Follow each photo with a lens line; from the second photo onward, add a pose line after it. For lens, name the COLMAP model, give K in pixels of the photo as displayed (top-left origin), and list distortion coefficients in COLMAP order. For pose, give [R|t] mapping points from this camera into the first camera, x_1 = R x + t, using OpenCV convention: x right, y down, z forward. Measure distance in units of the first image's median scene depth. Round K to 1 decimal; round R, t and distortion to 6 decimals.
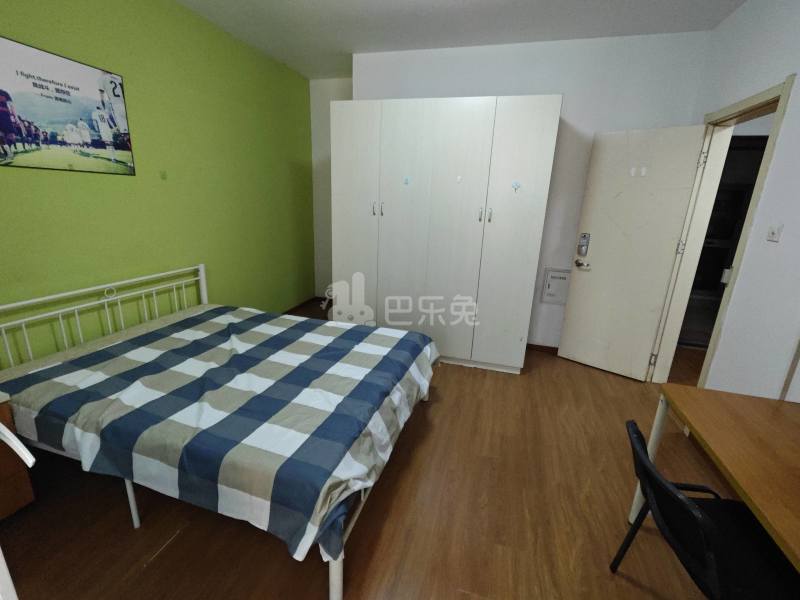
lens RADIAL K [[362.6, 0, 400.0], [0, 362.6, 300.0], [0, 0, 1]] dist [-0.000374, 0.000016]
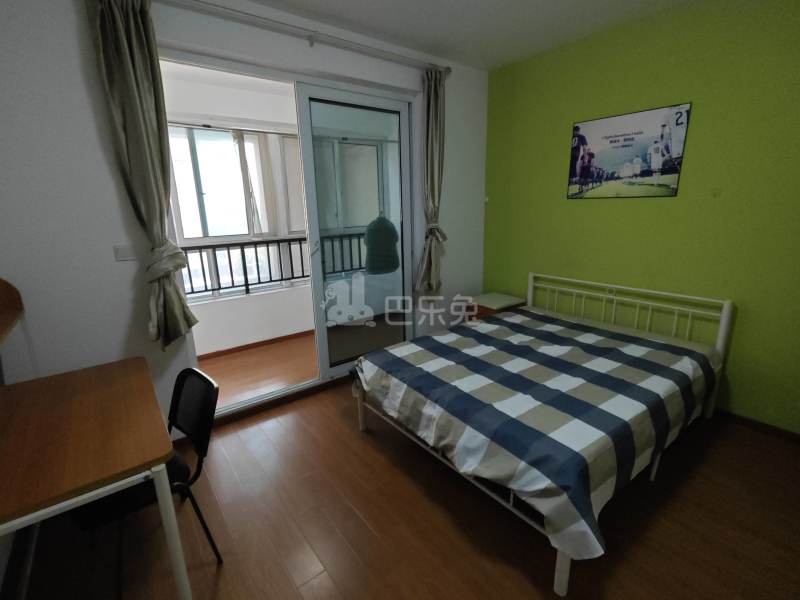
lens RADIAL K [[362.6, 0, 400.0], [0, 362.6, 300.0], [0, 0, 1]] dist [-0.000374, 0.000016]
pose [[-0.570167, 0.181865, -0.801146, 0.680477], [-0.225711, 0.902983, 0.365619, -0.311152], [0.789914, 0.389291, -0.473802, 1.105656]]
